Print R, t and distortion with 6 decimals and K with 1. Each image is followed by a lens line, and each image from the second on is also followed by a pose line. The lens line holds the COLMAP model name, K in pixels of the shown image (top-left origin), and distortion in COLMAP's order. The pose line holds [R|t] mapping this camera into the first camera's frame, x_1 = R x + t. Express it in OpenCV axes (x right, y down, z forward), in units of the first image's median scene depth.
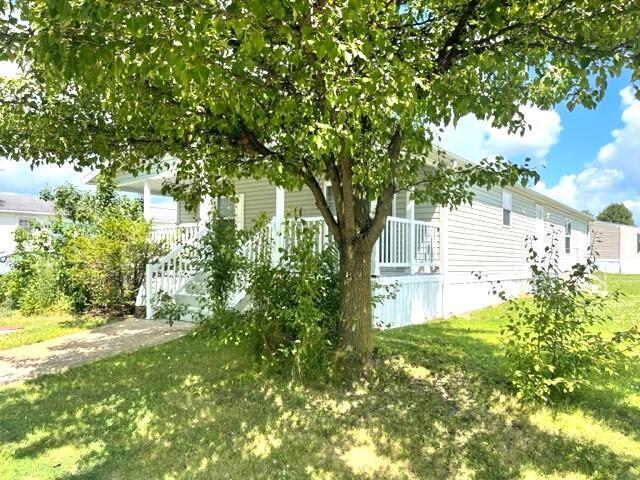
lens RADIAL K [[488.0, 0, 320.1], [0, 488.0, 243.9], [0, 0, 1]] dist [0.051106, -0.061926]
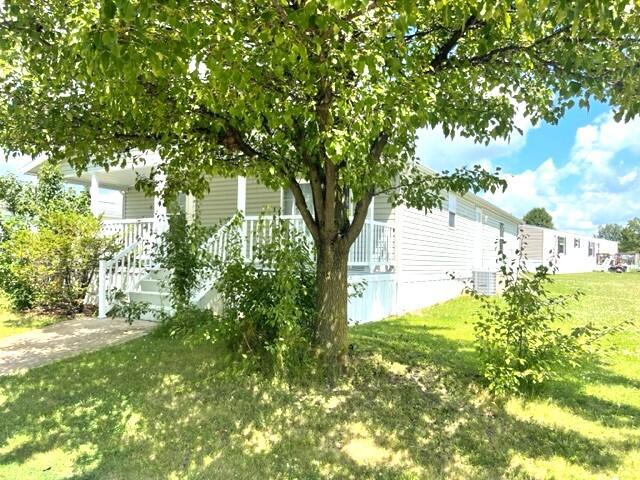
lens RADIAL K [[488.0, 0, 318.9], [0, 488.0, 238.3], [0, 0, 1]] dist [0.051106, -0.061926]
pose [[0.992004, 0.016903, 0.125068, -0.100256], [-0.016101, 0.999843, -0.007421, -0.003914], [-0.125173, 0.005348, 0.992120, -0.019843]]
